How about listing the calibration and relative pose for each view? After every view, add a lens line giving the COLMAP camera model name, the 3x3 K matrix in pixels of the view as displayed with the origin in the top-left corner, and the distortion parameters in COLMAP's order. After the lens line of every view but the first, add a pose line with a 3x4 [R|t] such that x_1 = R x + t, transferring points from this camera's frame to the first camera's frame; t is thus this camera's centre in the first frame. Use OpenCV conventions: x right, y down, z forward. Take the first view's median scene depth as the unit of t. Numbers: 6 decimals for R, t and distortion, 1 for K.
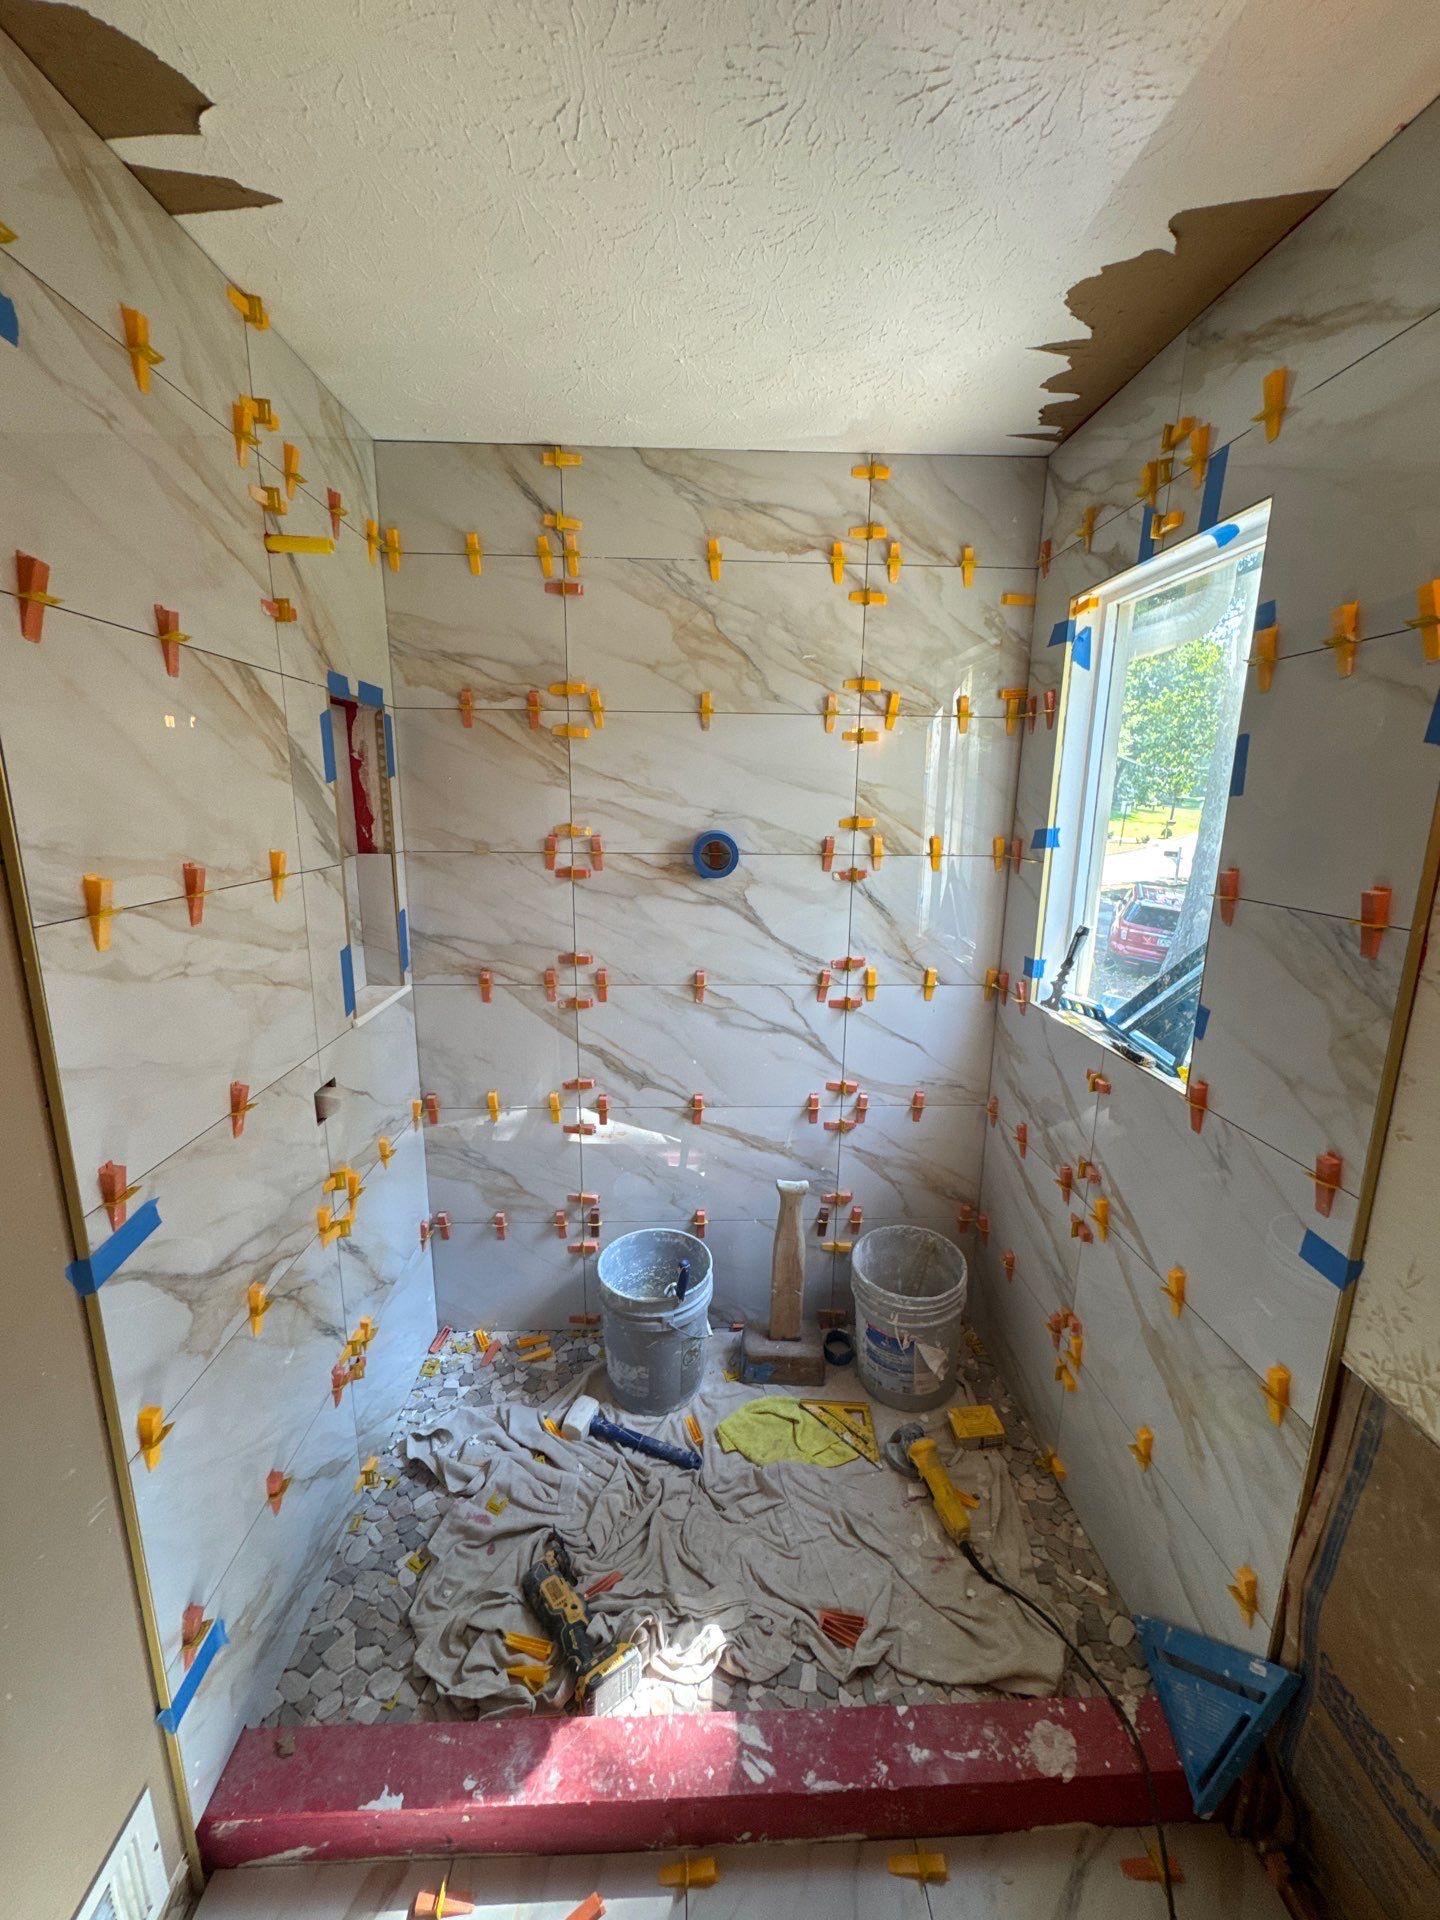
lens RADIAL K [[768.7, 0, 720.0], [0, 768.7, 960.0], [0, 0, 1]] dist [0.000491, 0.000234]
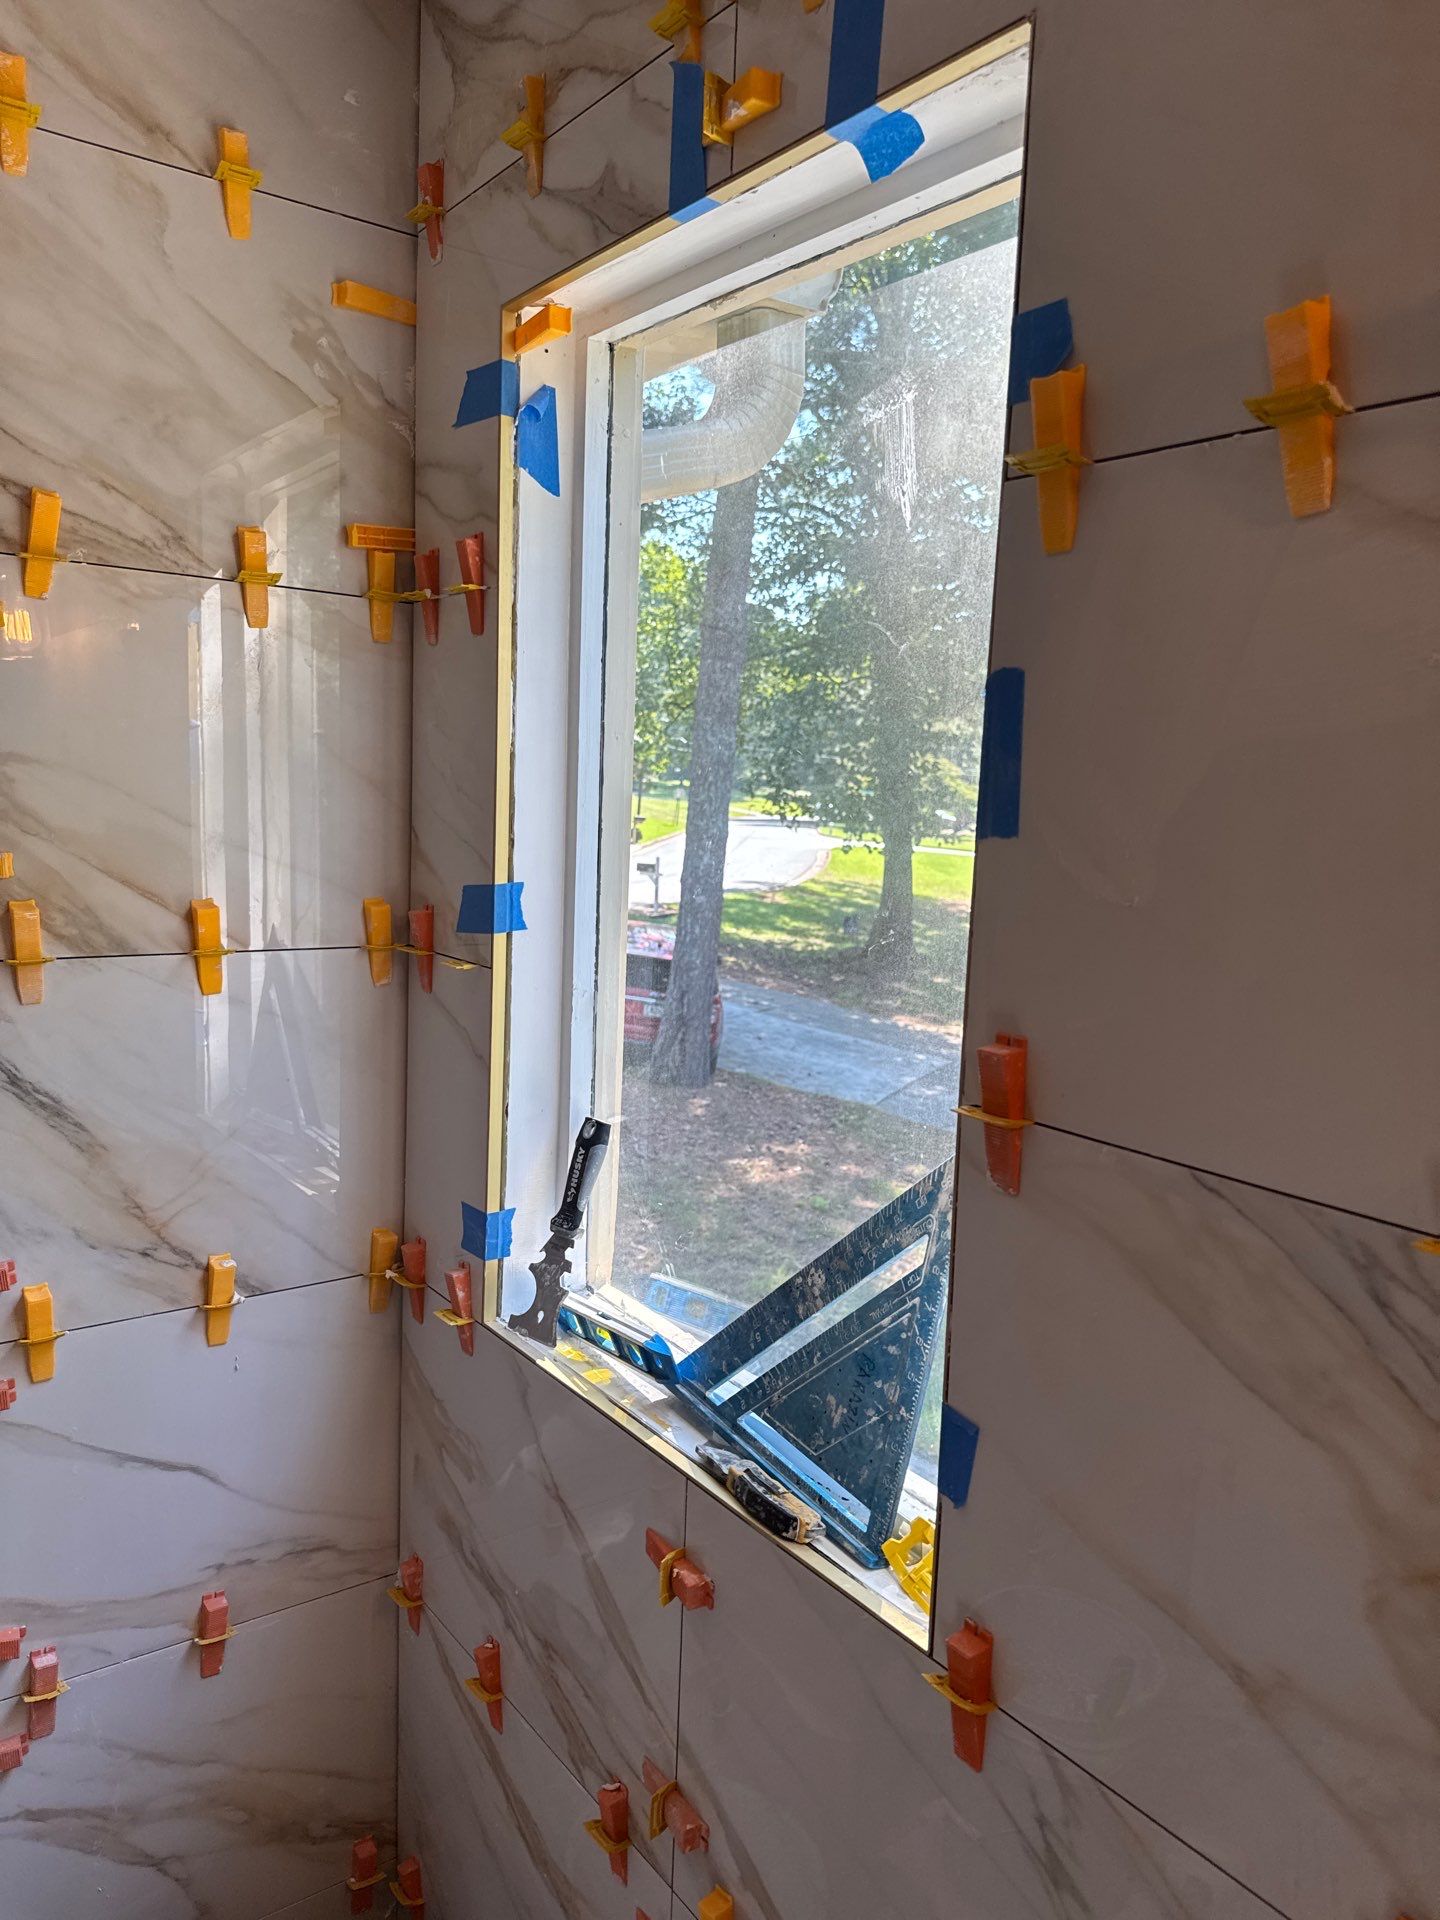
lens RADIAL K [[1378.7, 0, 745.2], [0, 1378.7, 967.5], [0, 0, 1]] dist [0.064054, -0.098697]
pose [[0.826223, -0.049450, 0.561169, 0.134094], [0.086860, 0.995410, -0.040171, -0.088957], [-0.556606, 0.081933, 0.826726, 0.348199]]
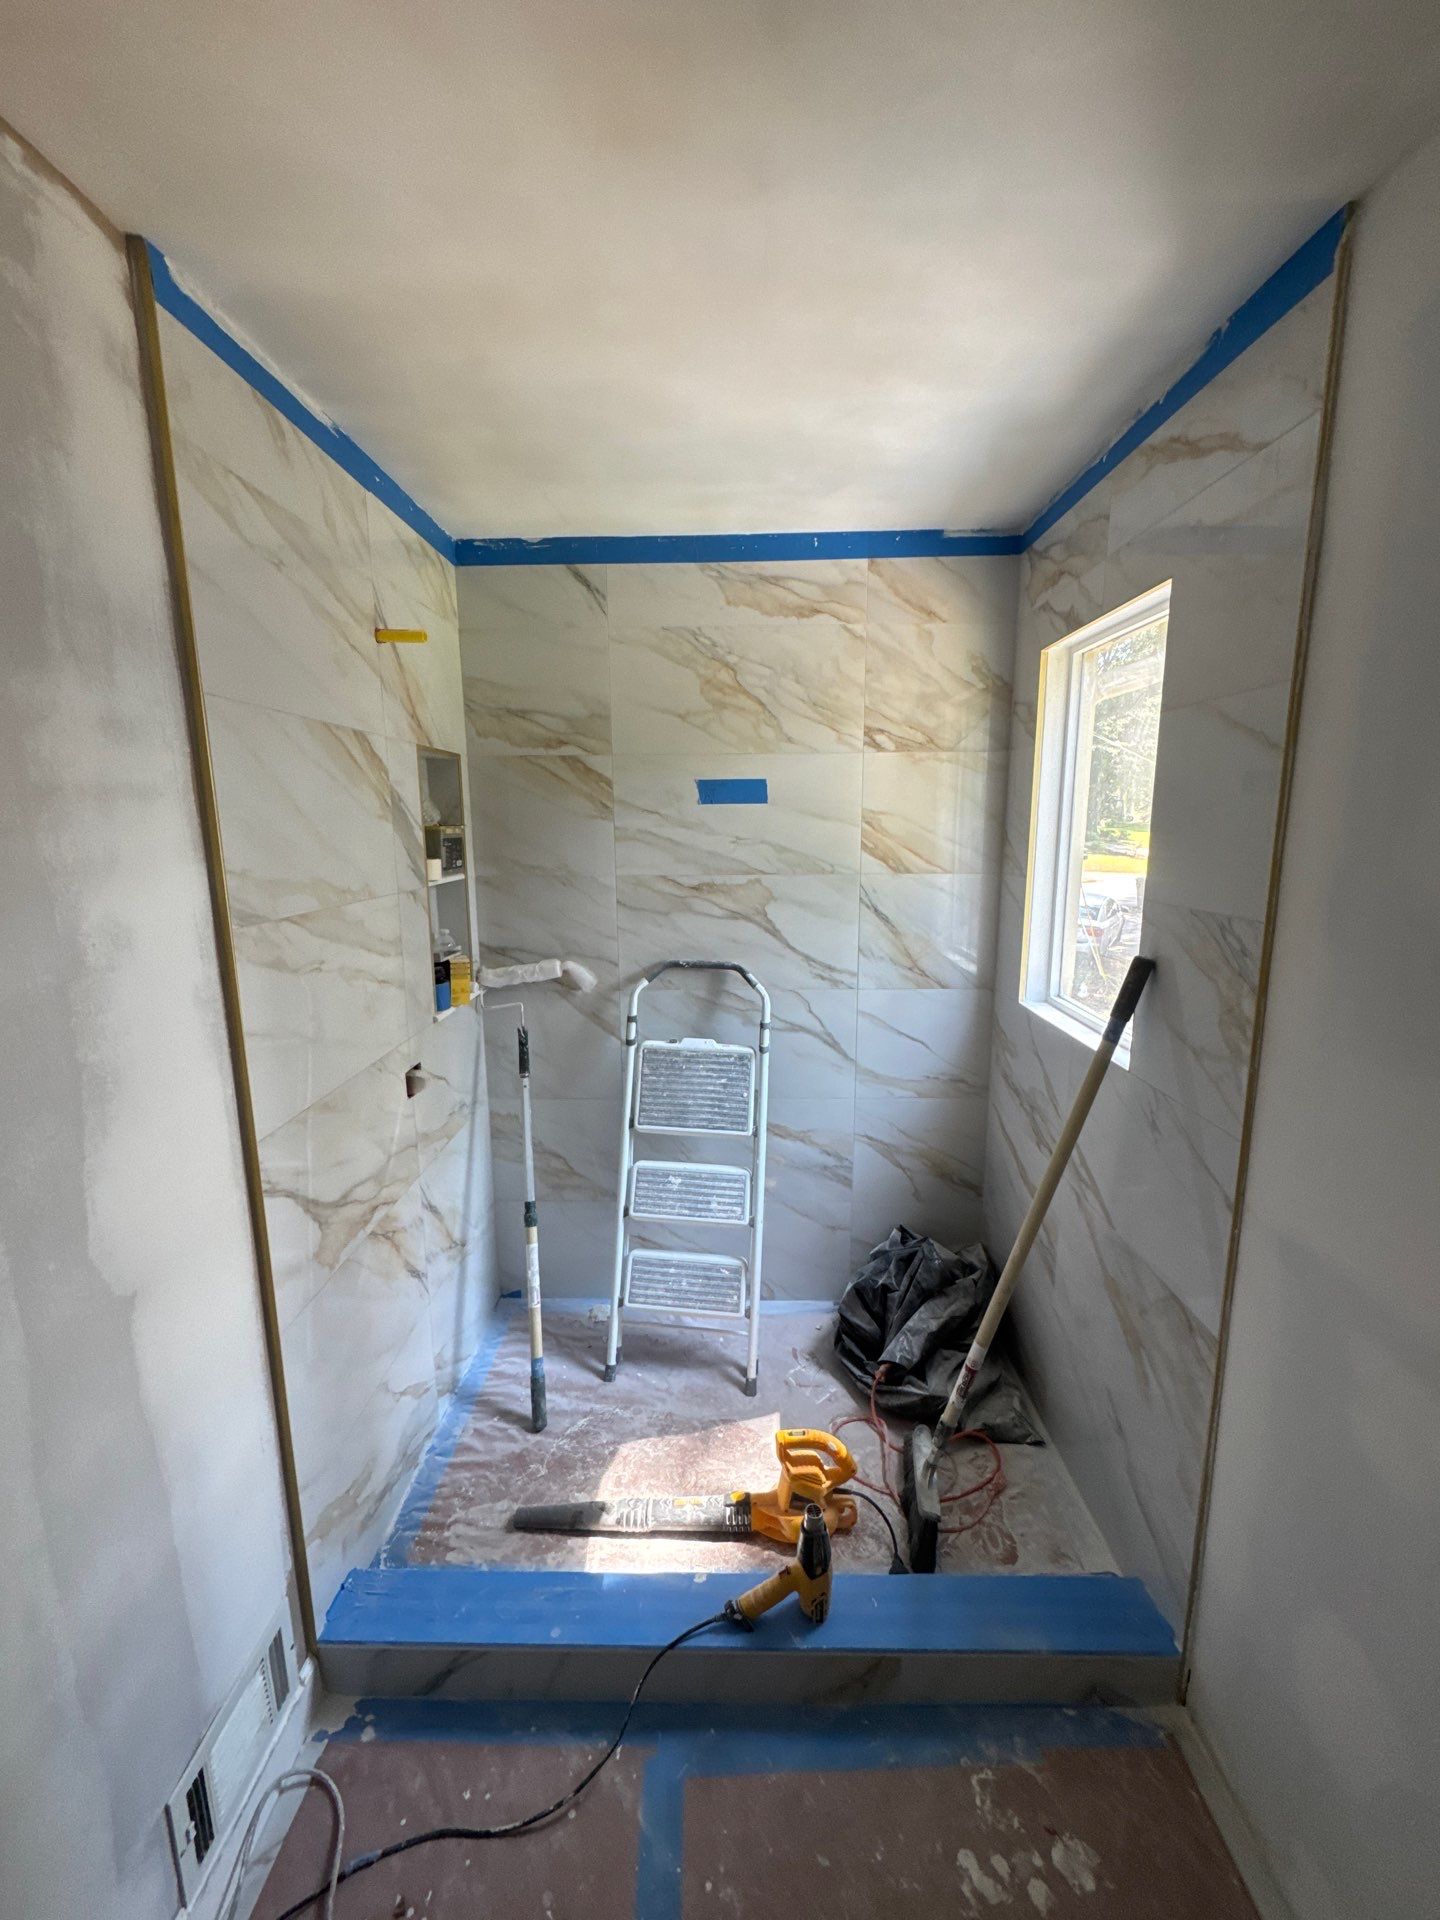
lens RADIAL K [[768.7, 0, 720.0], [0, 768.7, 960.0], [0, 0, 1]] dist [0.000491, 0.000234]
pose [[0.998041, -0.007860, -0.062066, 0.039710], [0.005818, 0.999438, -0.033012, 0.029547], [0.062291, 0.032587, 0.997526, -0.157519]]
